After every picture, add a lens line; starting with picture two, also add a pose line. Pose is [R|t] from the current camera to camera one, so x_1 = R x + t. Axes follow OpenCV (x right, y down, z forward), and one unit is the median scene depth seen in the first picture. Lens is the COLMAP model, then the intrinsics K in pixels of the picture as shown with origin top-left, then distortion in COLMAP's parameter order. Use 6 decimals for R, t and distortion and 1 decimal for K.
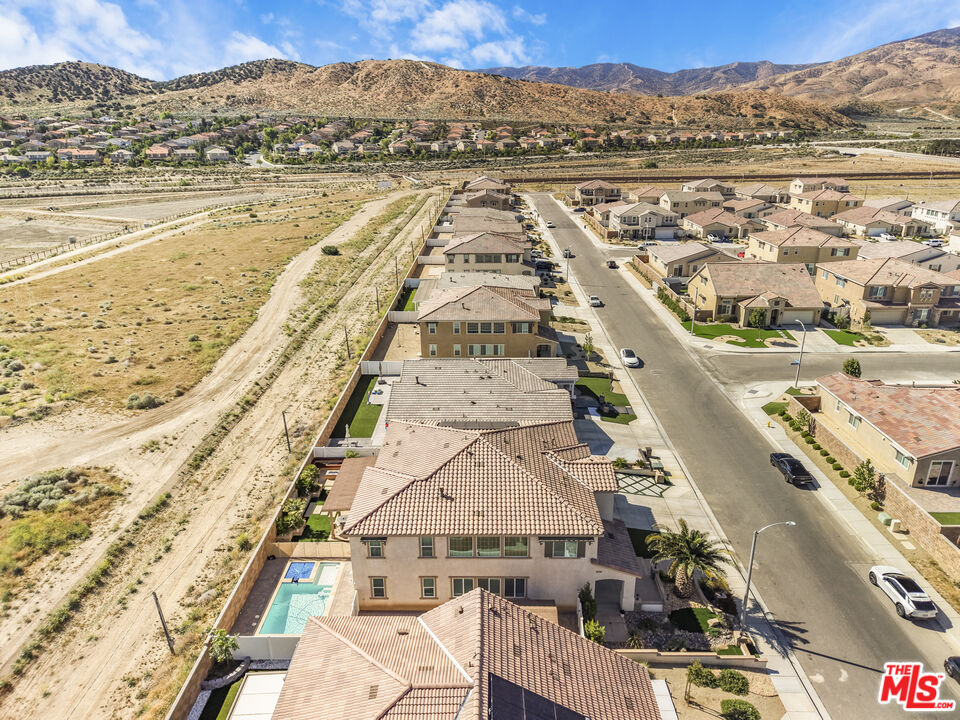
lens RADIAL K [[635.5, 0, 482.6], [0, 635.5, 361.2], [0, 0, 1]] dist [0.063714, -0.081044]
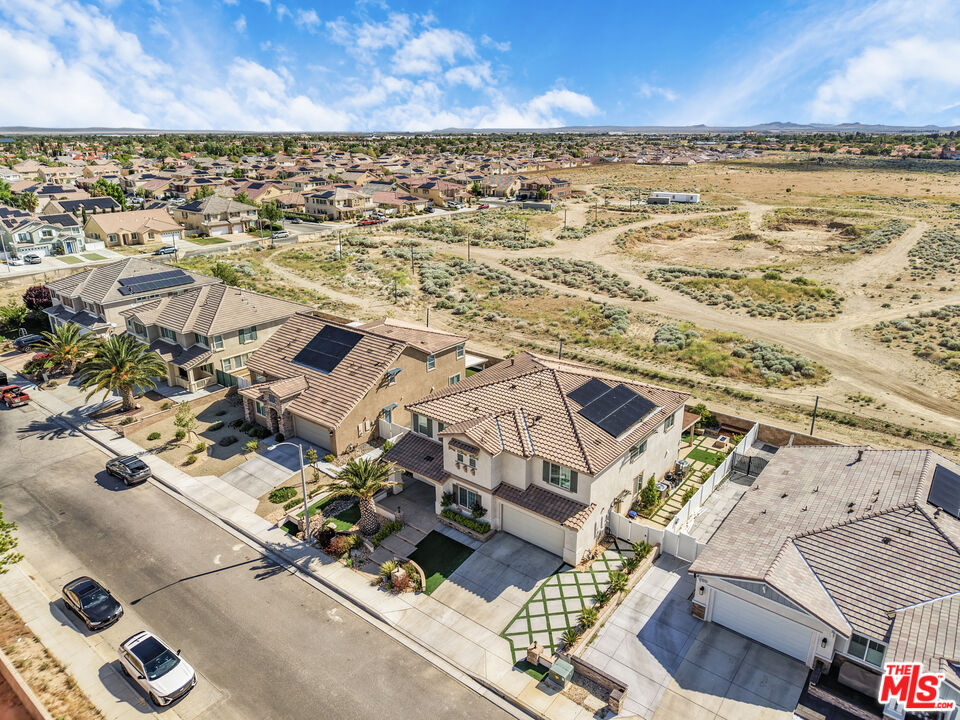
lens RADIAL K [[635.5, 0, 482.6], [0, 635.5, 361.2], [0, 0, 1]] dist [0.063714, -0.081044]
pose [[-0.608549, 0.279293, -0.742741, 0.668205], [-0.267155, 0.809257, 0.523193, -0.326769], [0.747192, 0.516815, -0.417858, 1.078364]]
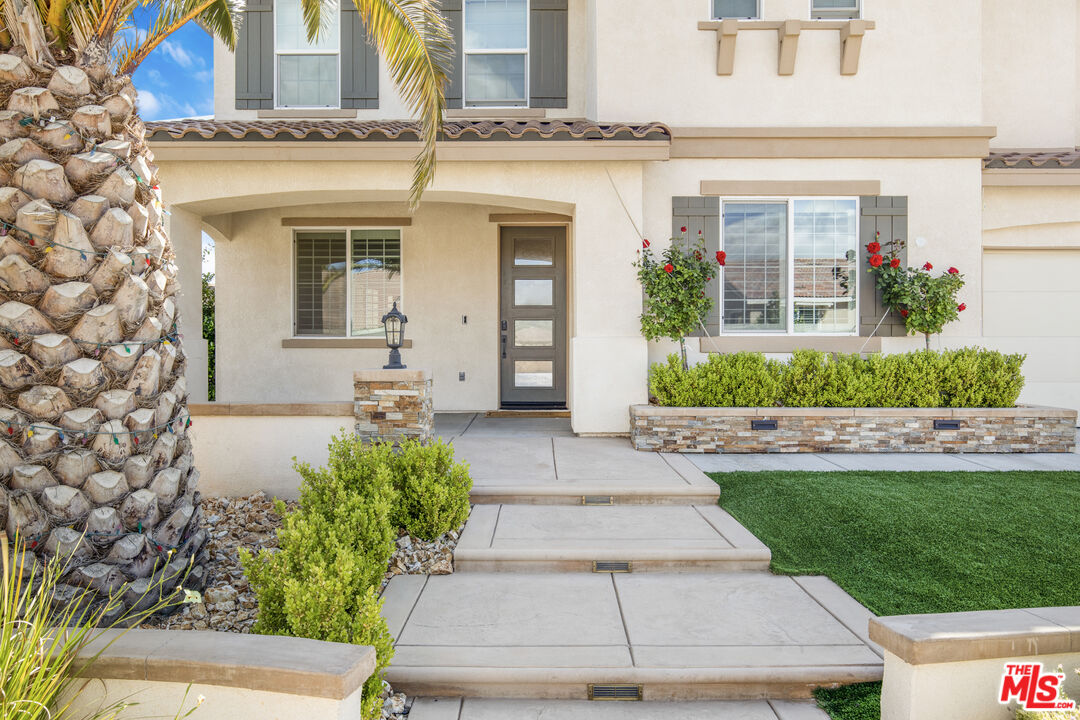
lens RADIAL K [[742.2, 0, 540.0], [0, 742.2, 360.0], [0, 0, 1]] dist [0.005938, 0.001617]
pose [[0.007578, 0.023268, -0.999701, 0.300773], [-0.343594, 0.938921, 0.019249, 0.241436], [0.939088, 0.343345, 0.015110, 0.790494]]
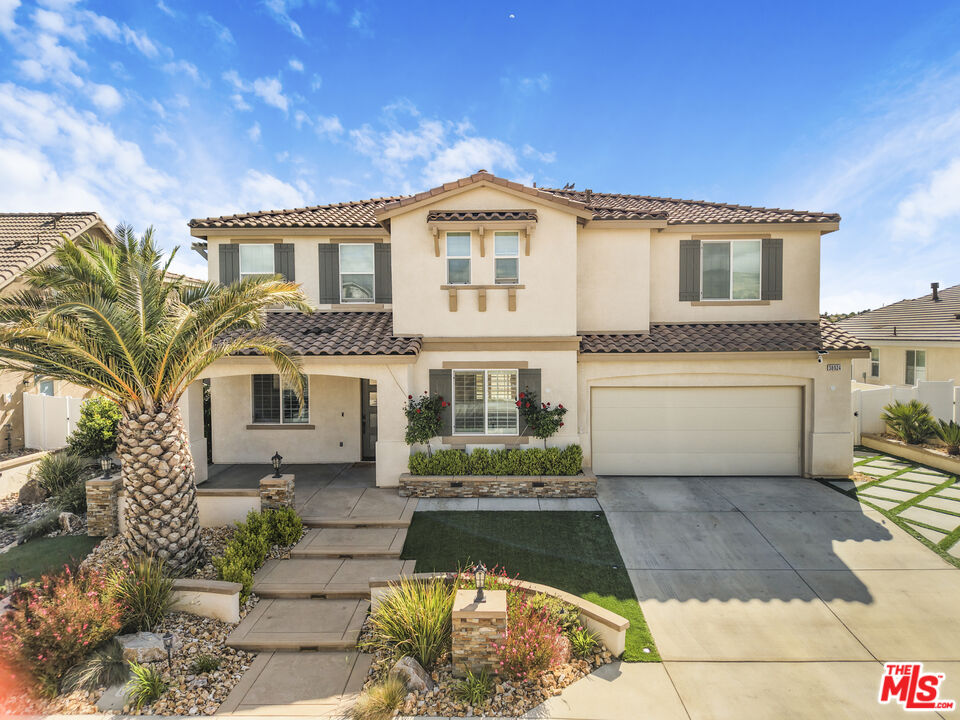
lens RADIAL K [[635.5, 0, 482.6], [0, 635.5, 361.2], [0, 0, 1]] dist [0.063714, -0.081044]
pose [[-0.016801, 0.051559, -0.998529, 0.409465], [-0.337465, 0.939776, 0.054204, 0.182589], [0.941188, 0.337879, 0.001610, 0.824082]]
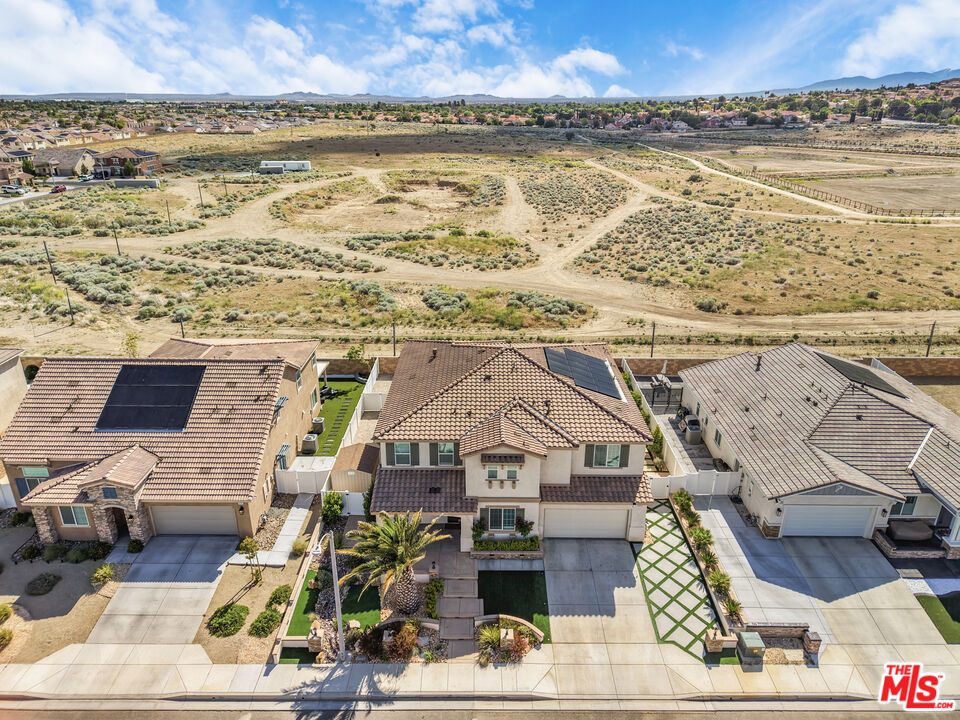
lens RADIAL K [[635.5, 0, 482.6], [0, 635.5, 361.2], [0, 0, 1]] dist [0.063714, -0.081044]
pose [[0.007754, 0.387105, -0.922003, 0.687061], [-0.349402, 0.864963, 0.360218, -0.149233], [0.936941, 0.319357, 0.141962, 0.671295]]
